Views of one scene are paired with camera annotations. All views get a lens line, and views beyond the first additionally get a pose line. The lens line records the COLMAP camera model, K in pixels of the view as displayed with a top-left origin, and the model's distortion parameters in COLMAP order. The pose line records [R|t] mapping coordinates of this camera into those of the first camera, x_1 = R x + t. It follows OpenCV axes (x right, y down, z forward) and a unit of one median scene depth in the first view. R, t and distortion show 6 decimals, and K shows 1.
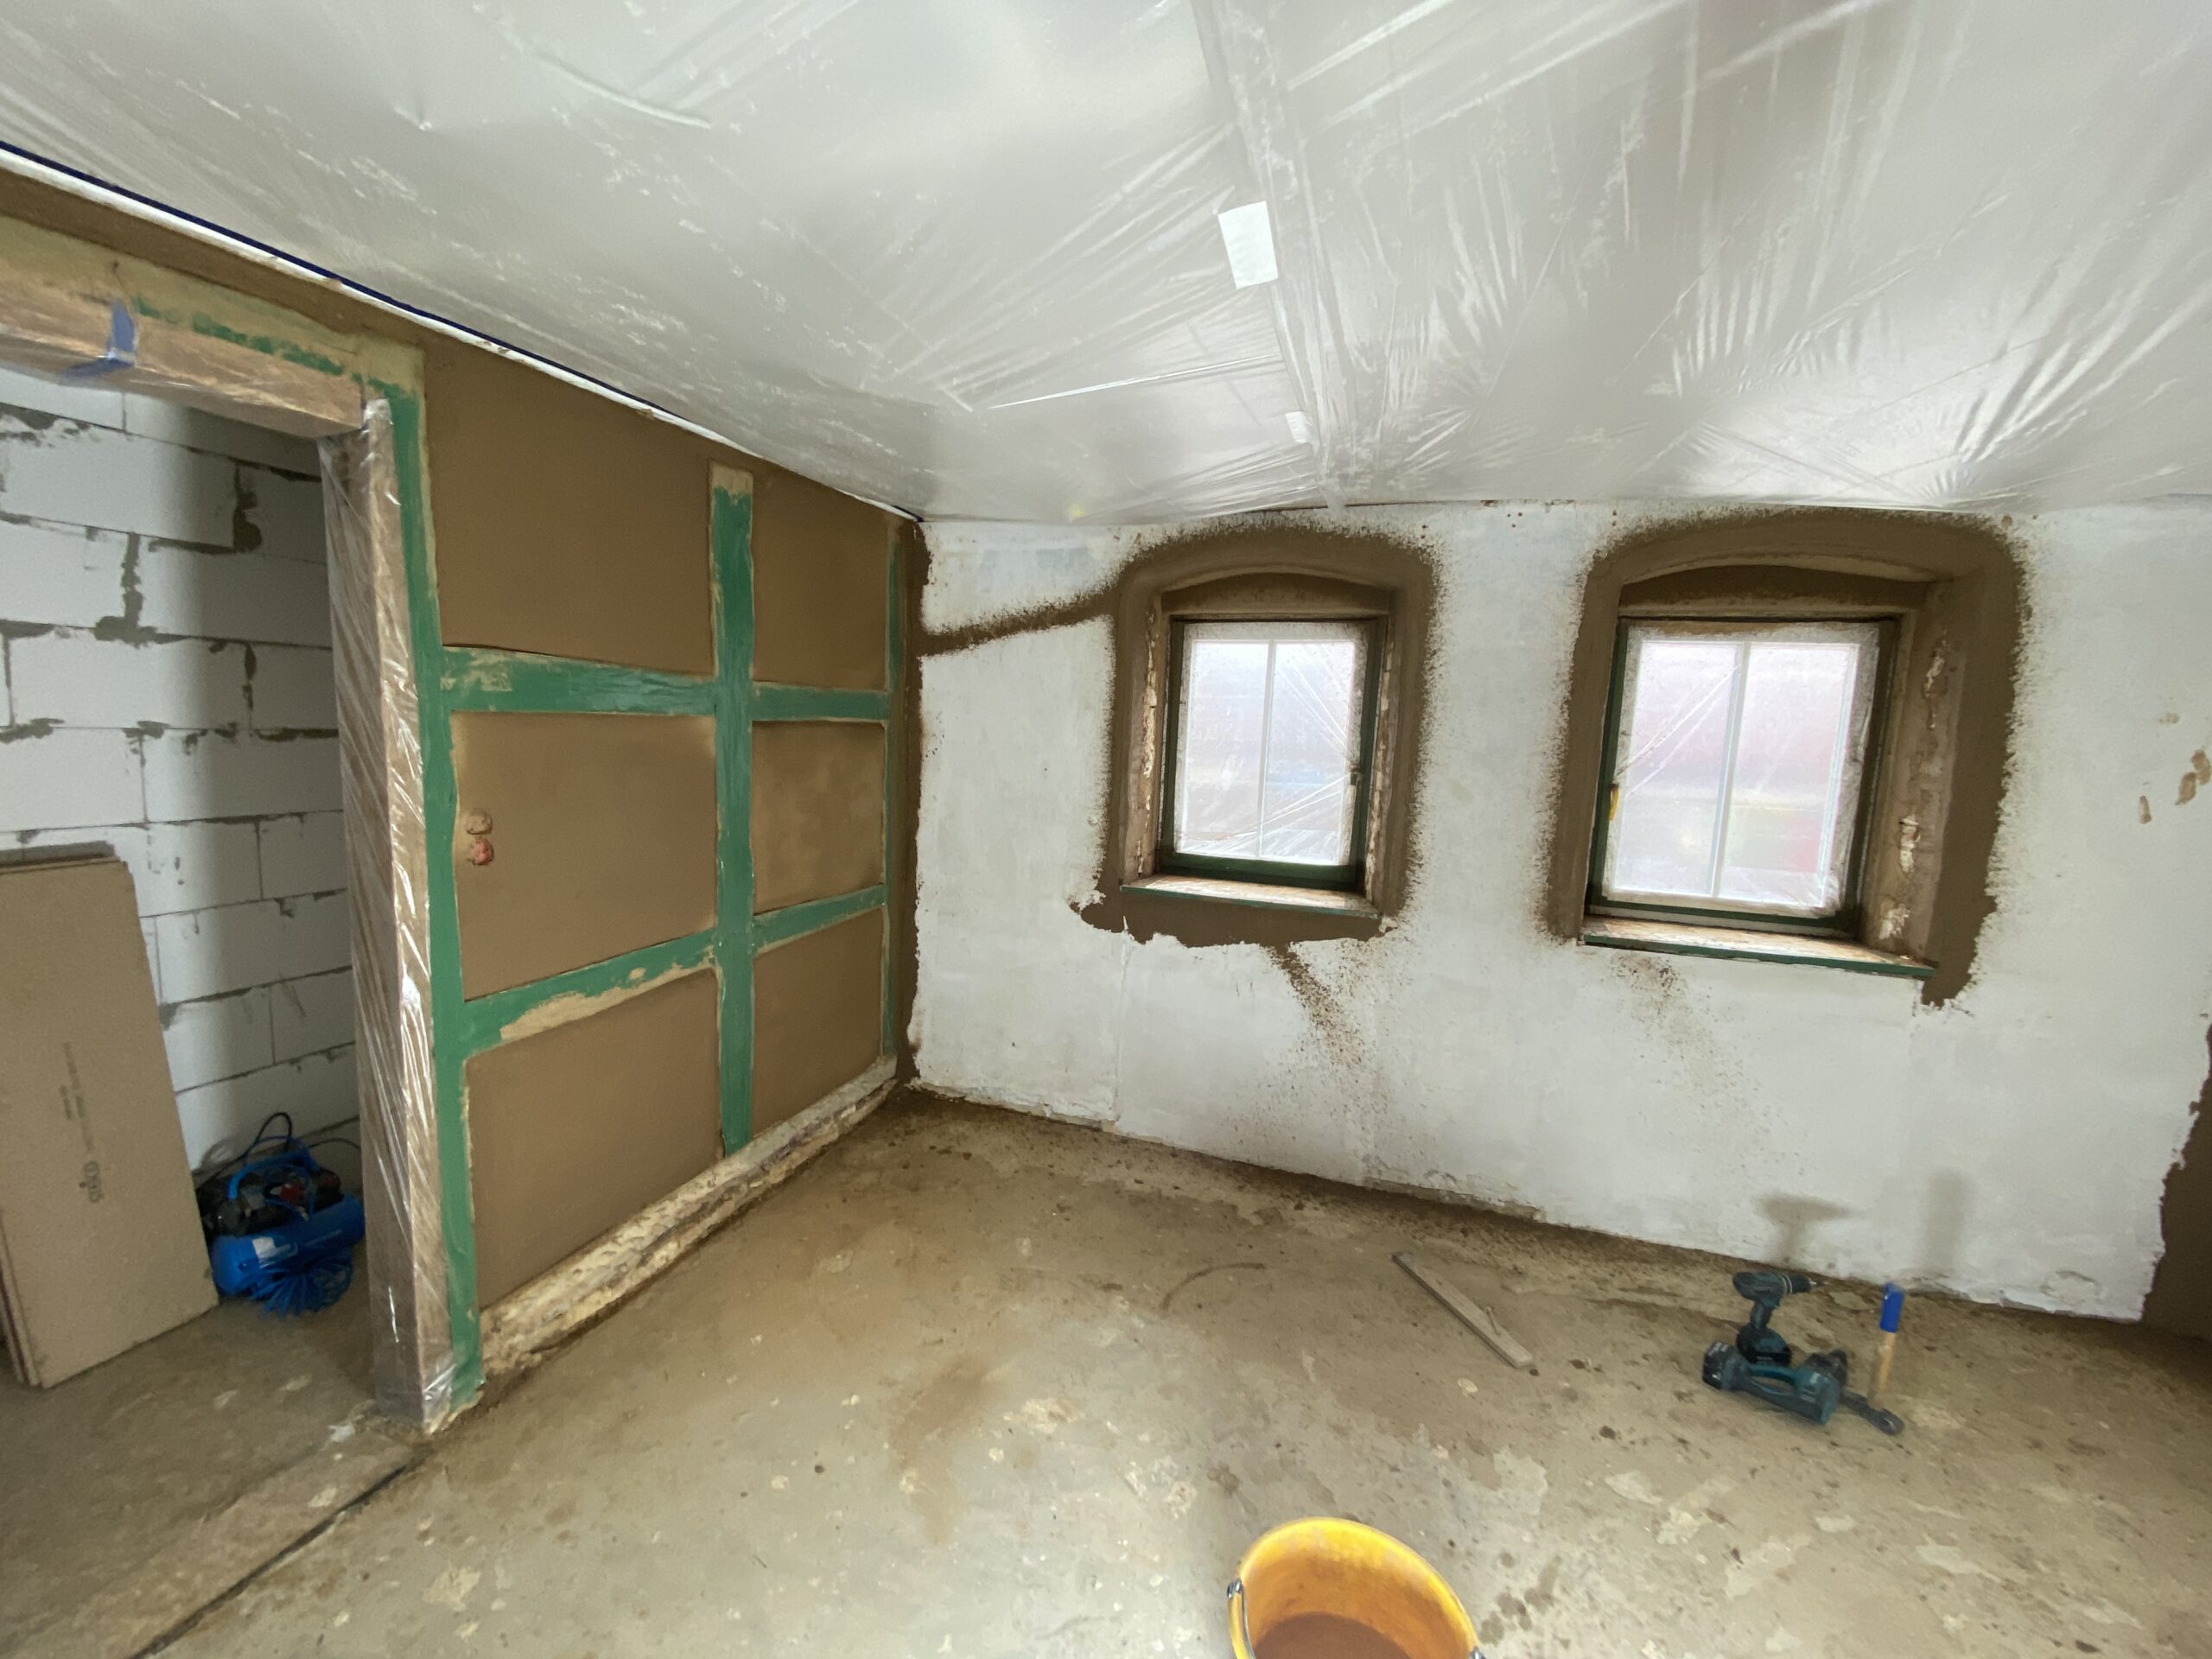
lens RADIAL K [[889.1, 0, 1109.7], [0, 889.1, 818.3], [0, 0, 1]] dist [0.002454, 0.000211]
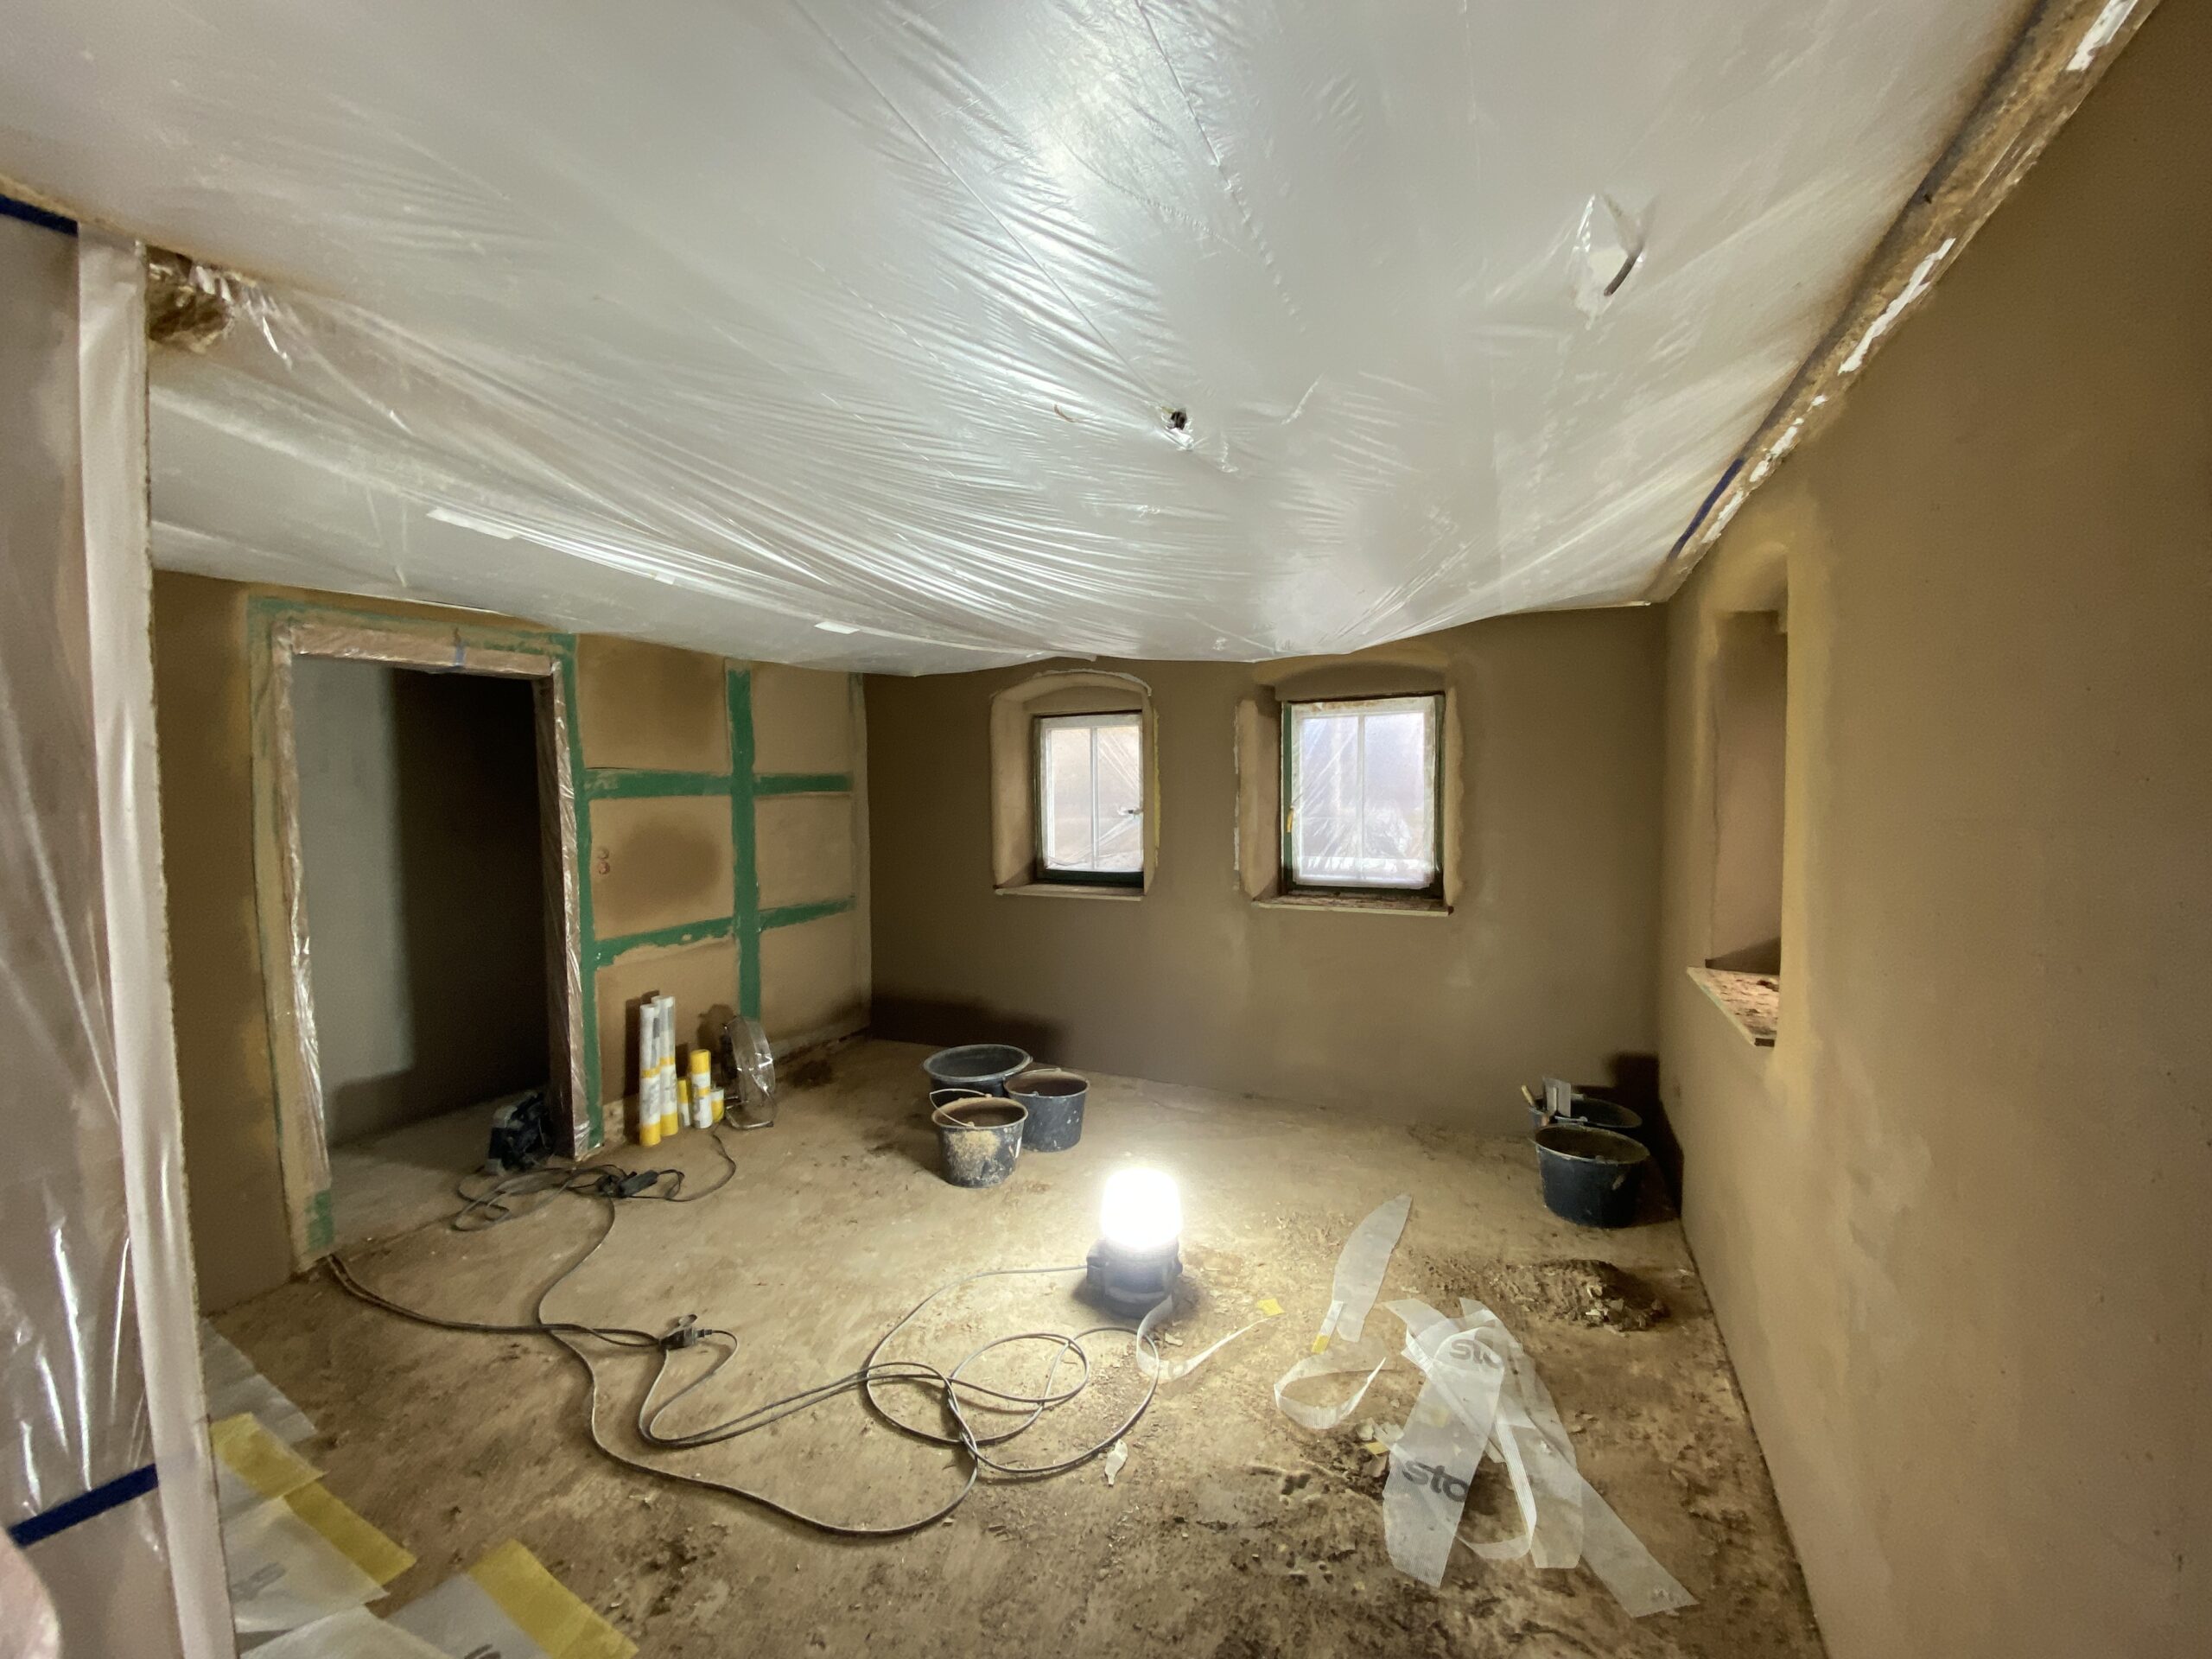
lens RADIAL K [[889.1, 0, 1101.1], [0, 889.1, 836.2], [0, 0, 1]] dist [0.002454, 0.000211]
pose [[0.935589, -0.034806, -0.351372, 1.001827], [0.010597, 0.997449, -0.070588, 0.112435], [0.352932, 0.062317, 0.933571, -0.467971]]
